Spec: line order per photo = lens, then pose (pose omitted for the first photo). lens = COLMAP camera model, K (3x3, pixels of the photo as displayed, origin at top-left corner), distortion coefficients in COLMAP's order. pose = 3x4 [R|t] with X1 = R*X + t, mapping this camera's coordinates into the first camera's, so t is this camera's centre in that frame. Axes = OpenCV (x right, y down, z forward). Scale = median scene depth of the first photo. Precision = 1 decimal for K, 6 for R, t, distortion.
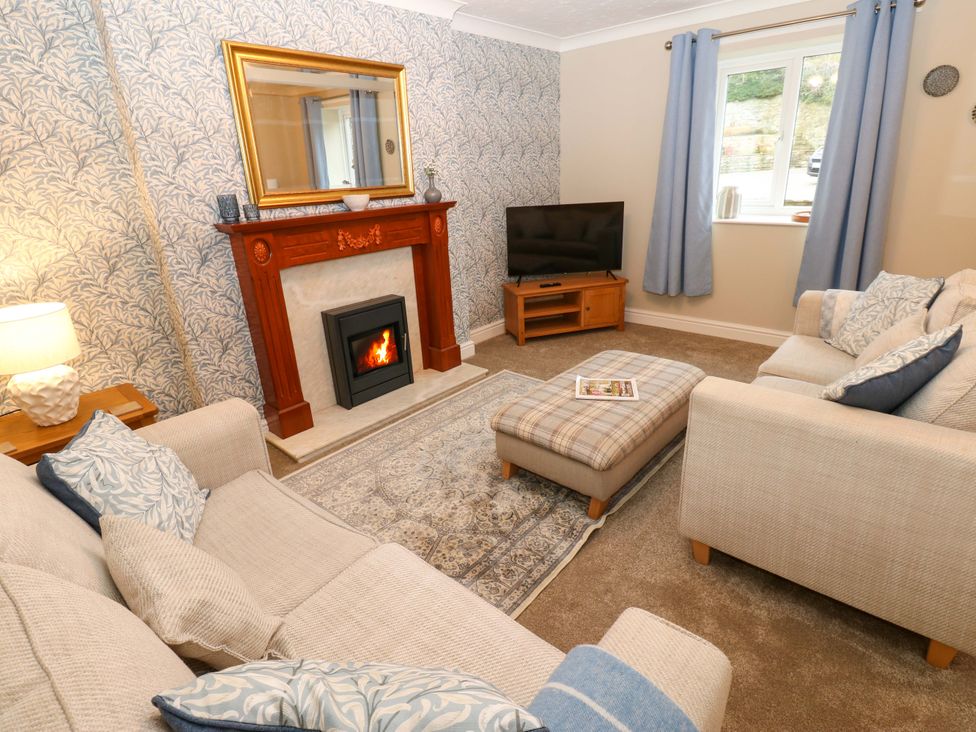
lens RADIAL K [[515.0, 0, 488.5], [0, 515.0, 366.4], [0, 0, 1]] dist [-0.007627, -0.001550]
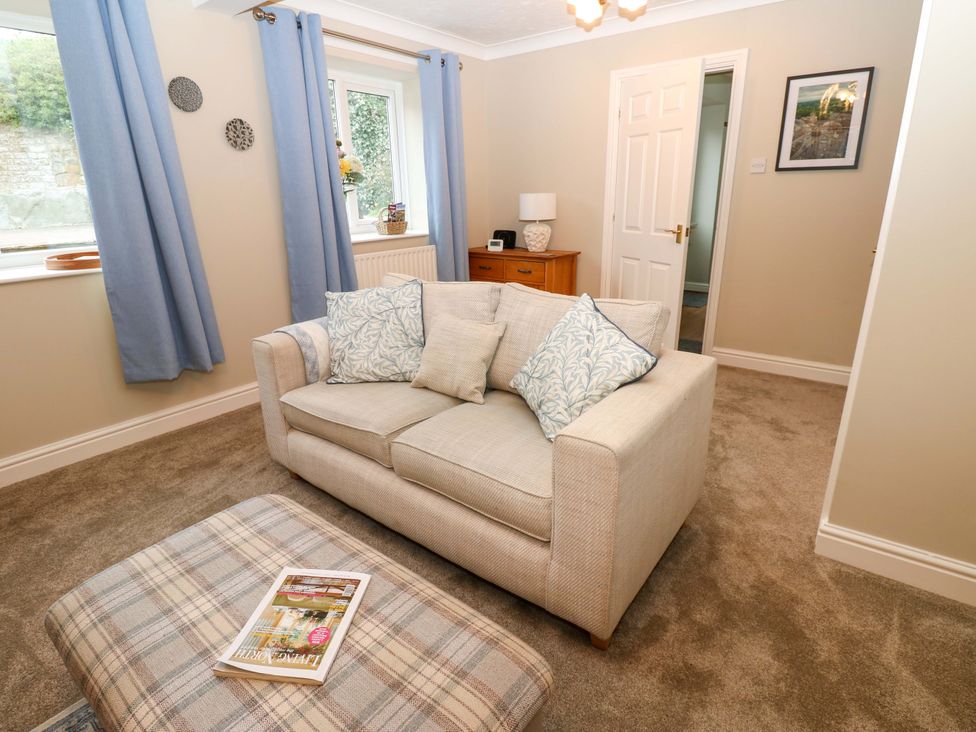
lens RADIAL K [[515.0, 0, 489.4], [0, 515.0, 364.0], [0, 0, 1]] dist [-0.007627, -0.001550]
pose [[-0.071556, -0.274939, 0.958795, -0.151621], [0.383023, 0.879985, 0.280926, -0.212063], [-0.920963, 0.387343, 0.042340, 0.719730]]
